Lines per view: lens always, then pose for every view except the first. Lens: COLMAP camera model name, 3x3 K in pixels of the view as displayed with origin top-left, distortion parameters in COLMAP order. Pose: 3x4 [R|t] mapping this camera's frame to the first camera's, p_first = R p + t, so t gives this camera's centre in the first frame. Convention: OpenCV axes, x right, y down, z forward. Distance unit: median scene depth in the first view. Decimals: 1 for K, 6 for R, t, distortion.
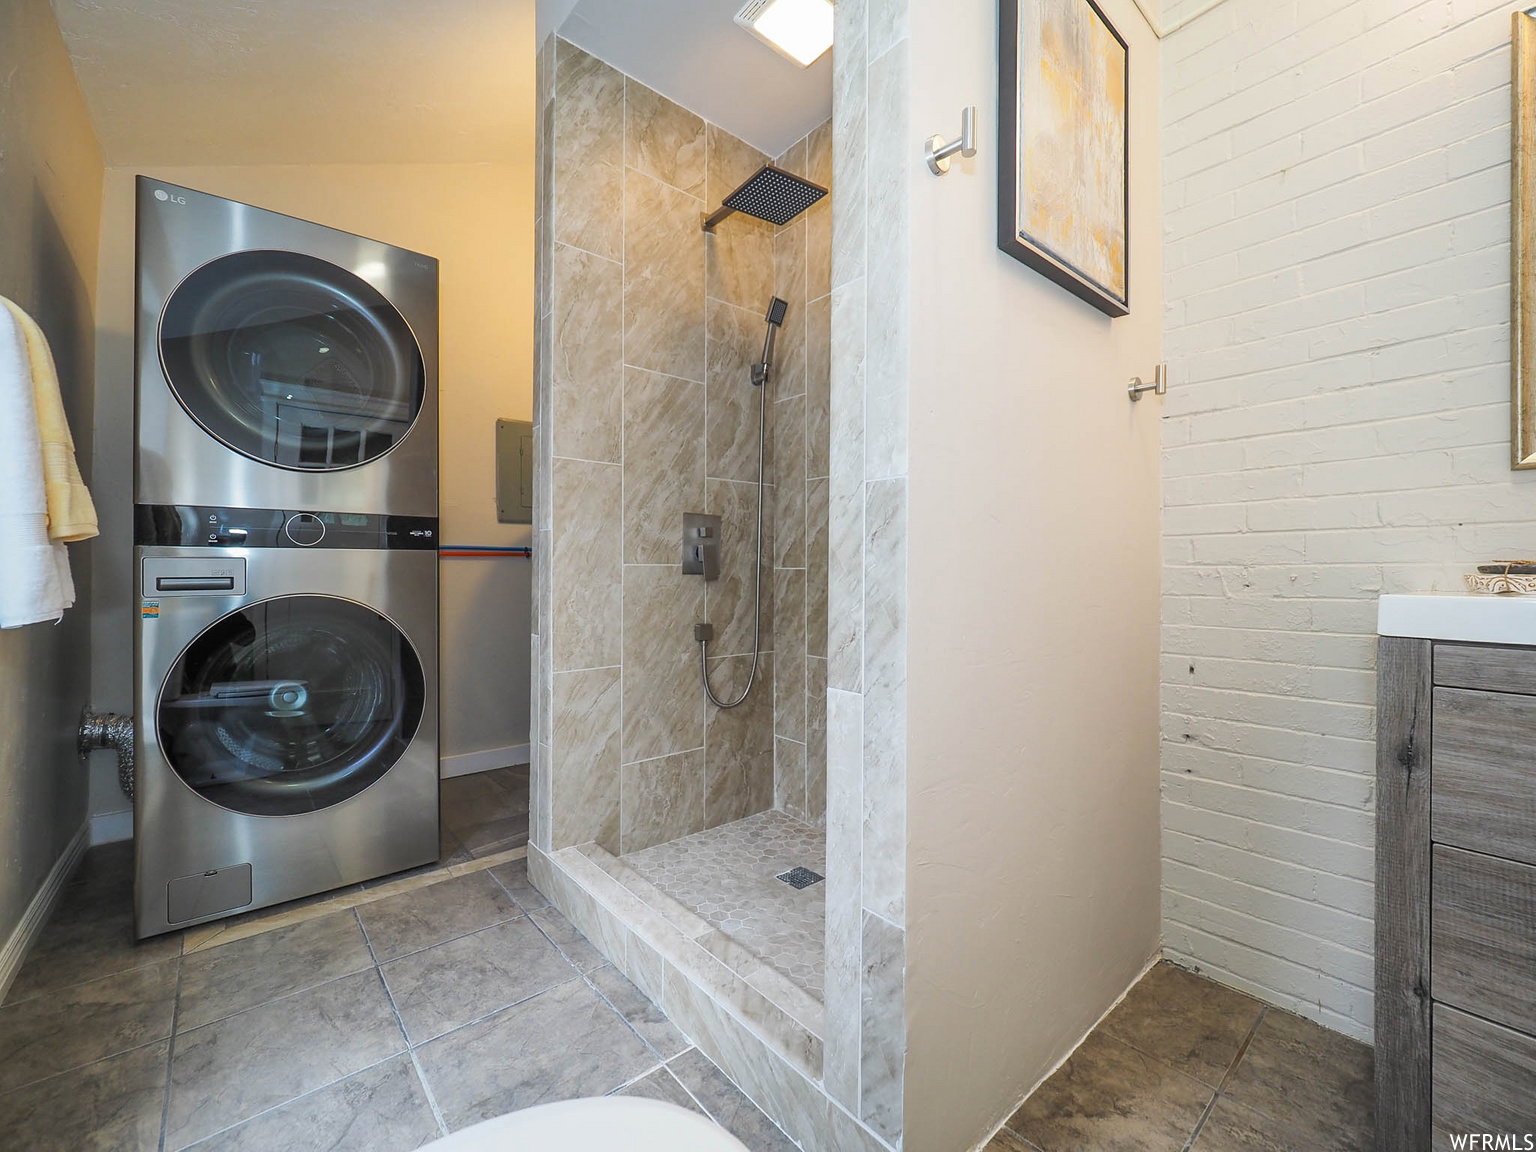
lens RADIAL K [[641.7, 0, 763.9], [0, 641.7, 567.7], [0, 0, 1]] dist [-0.017674, 0.003487]
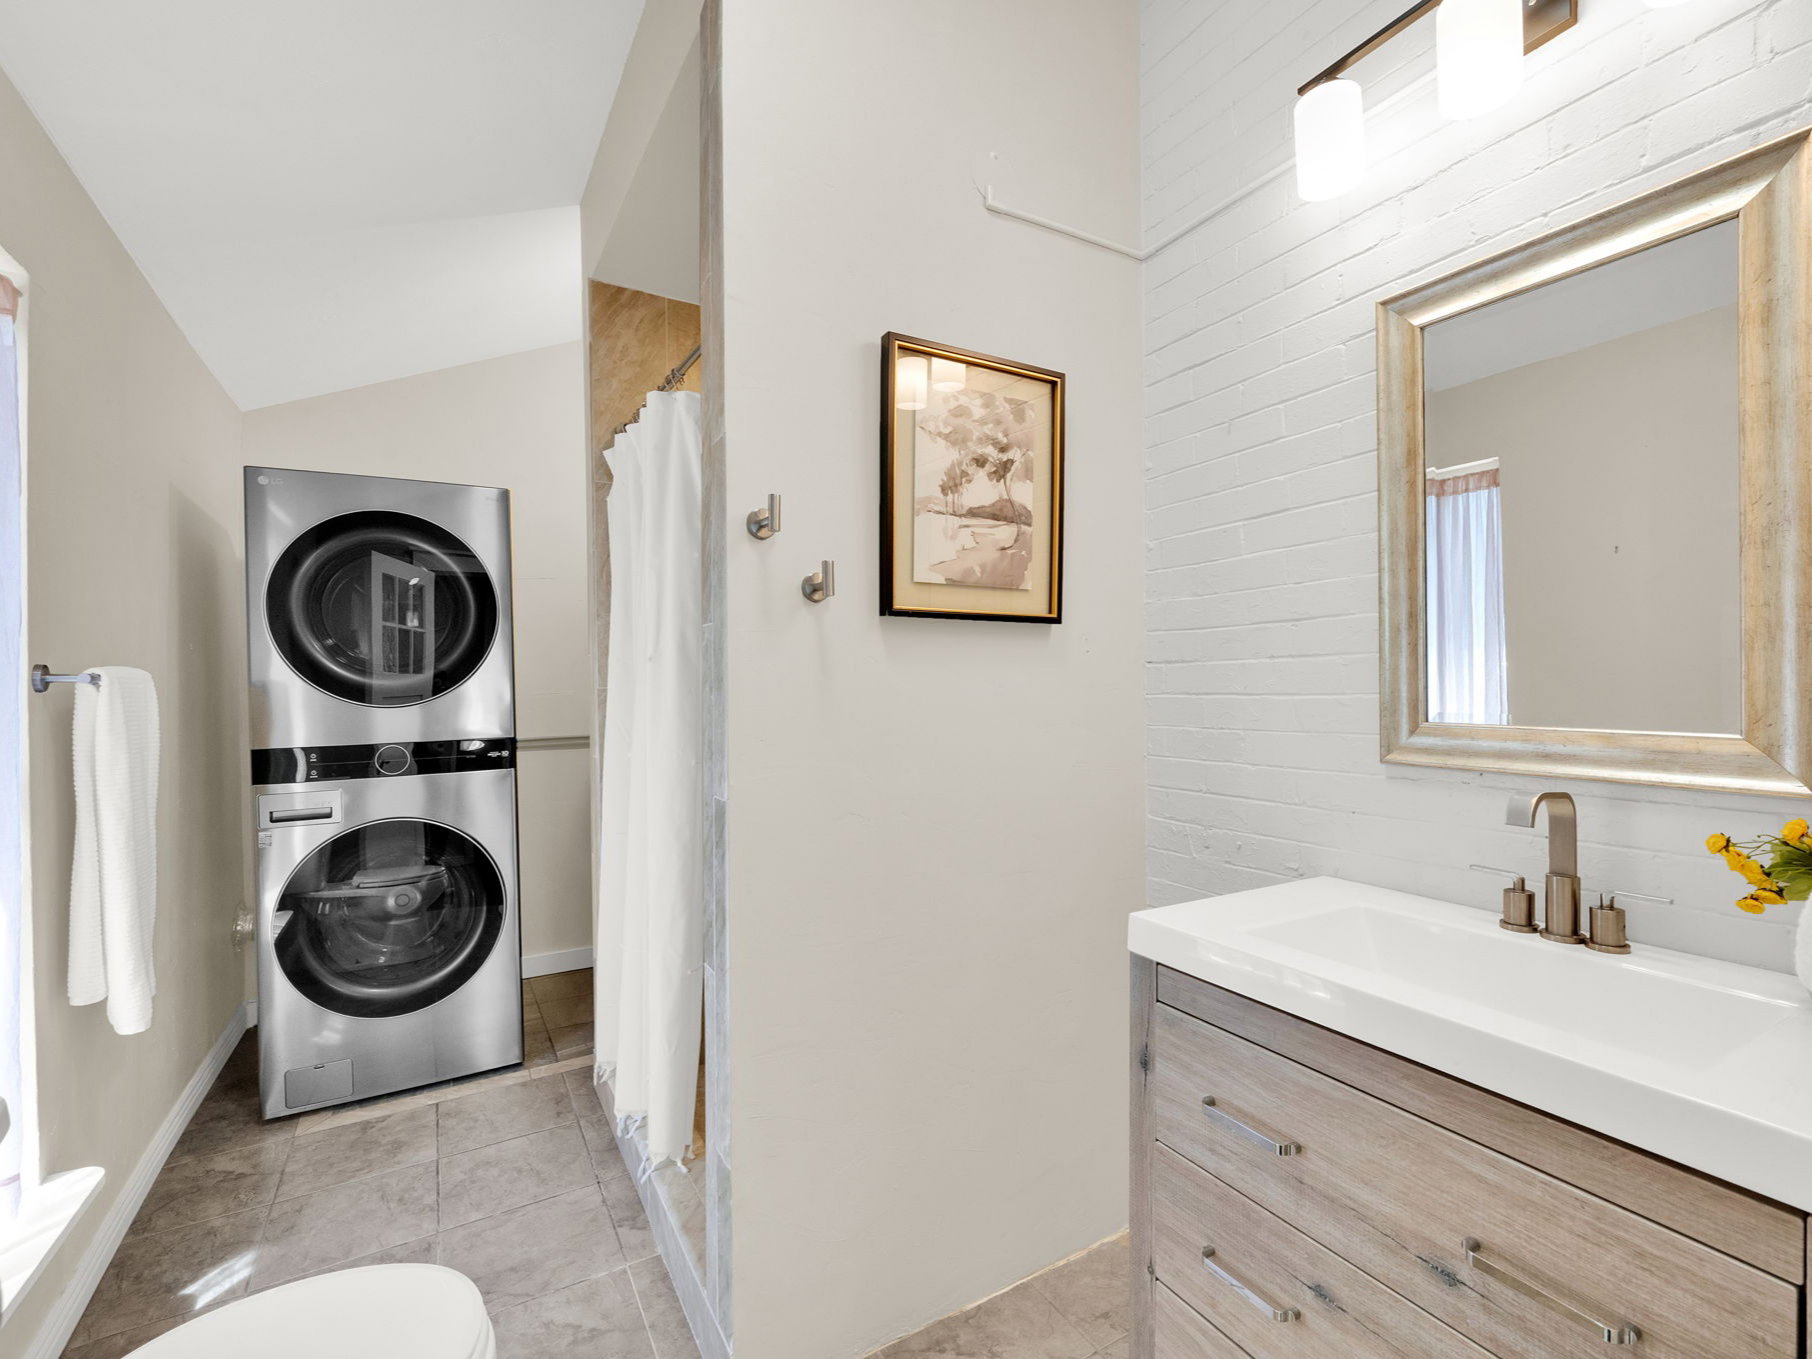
lens RADIAL K [[819.9, 0, 913.2], [0, 819.9, 684.8], [0, 0, 1]] dist [-0.004407, -0.001673]
pose [[0.983962, -0.017312, -0.177535, 0.523632], [0.019877, 0.999722, 0.012682, -0.235156], [0.177266, -0.016008, 0.984033, -0.292916]]
